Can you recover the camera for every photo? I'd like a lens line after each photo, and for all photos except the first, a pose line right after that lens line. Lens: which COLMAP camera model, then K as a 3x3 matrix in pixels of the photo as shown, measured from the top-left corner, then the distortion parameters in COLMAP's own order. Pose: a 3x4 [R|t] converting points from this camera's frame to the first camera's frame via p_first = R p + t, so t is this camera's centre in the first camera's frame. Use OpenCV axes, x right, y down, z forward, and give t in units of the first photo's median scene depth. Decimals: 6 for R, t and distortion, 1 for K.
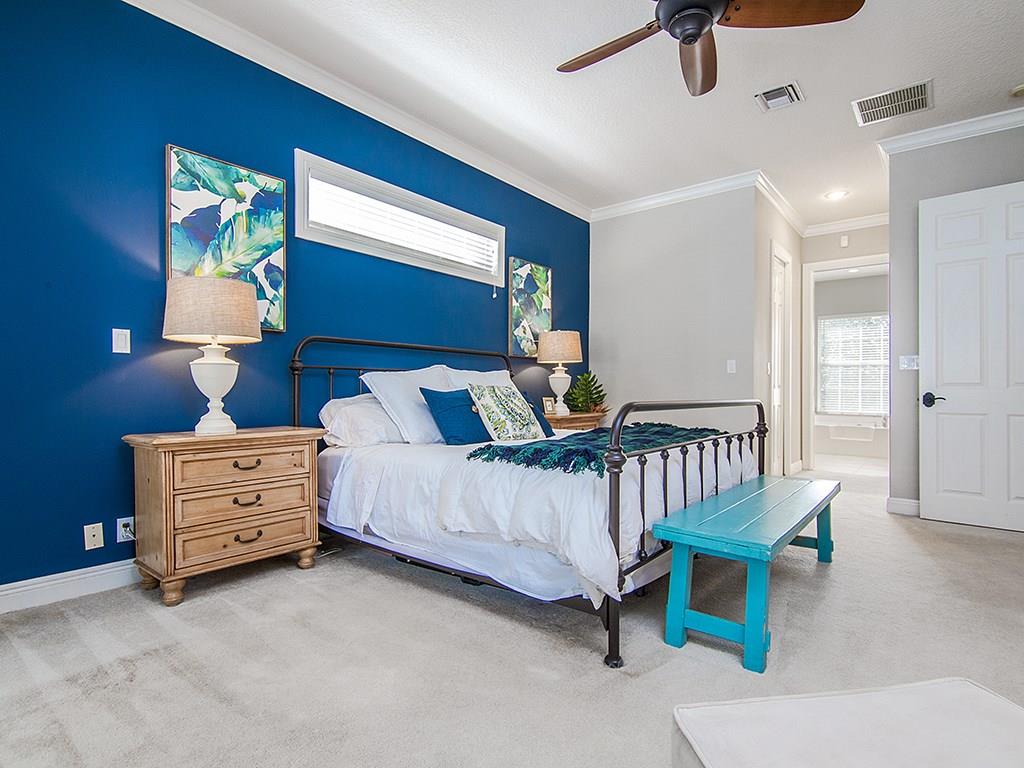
lens RADIAL K [[530.2, 0, 512.0], [0, 530.2, 387.4], [0, 0, 1]] dist [-0.000116, -0.001026]
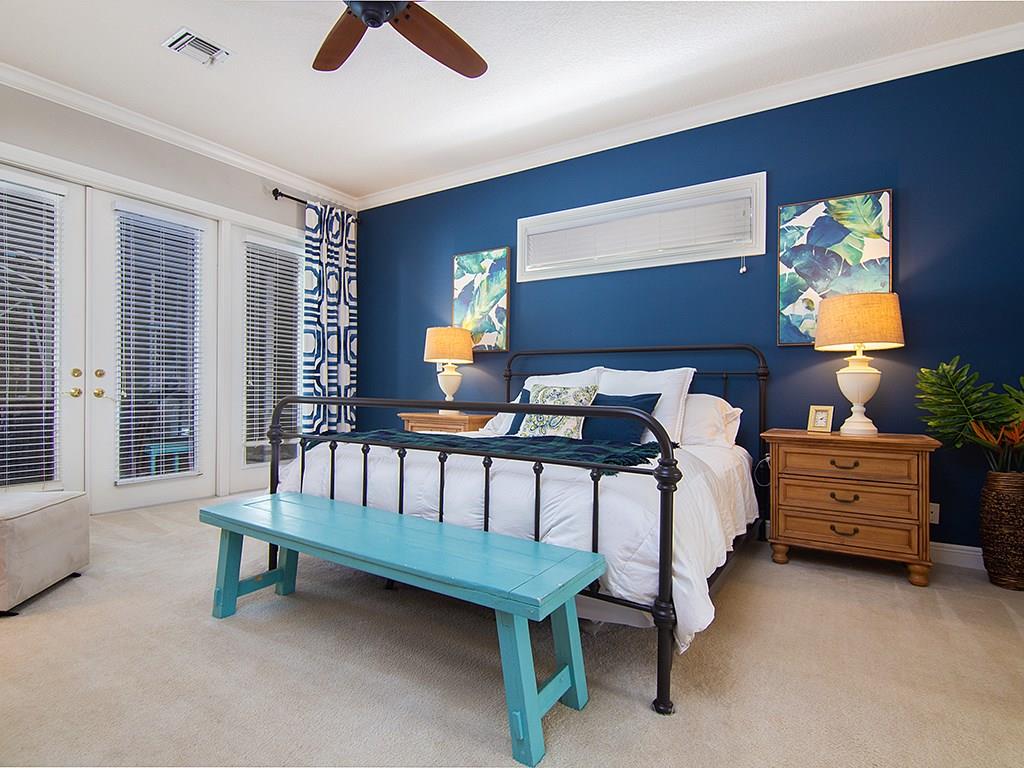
lens RADIAL K [[530.2, 0, 511.6], [0, 530.2, 385.9], [0, 0, 1]] dist [-0.000116, -0.001026]
pose [[0.105136, -0.019383, -0.994269, 1.007673], [-0.010835, 0.999728, -0.020635, 0.018833], [0.994399, 0.012942, 0.104898, 0.867739]]
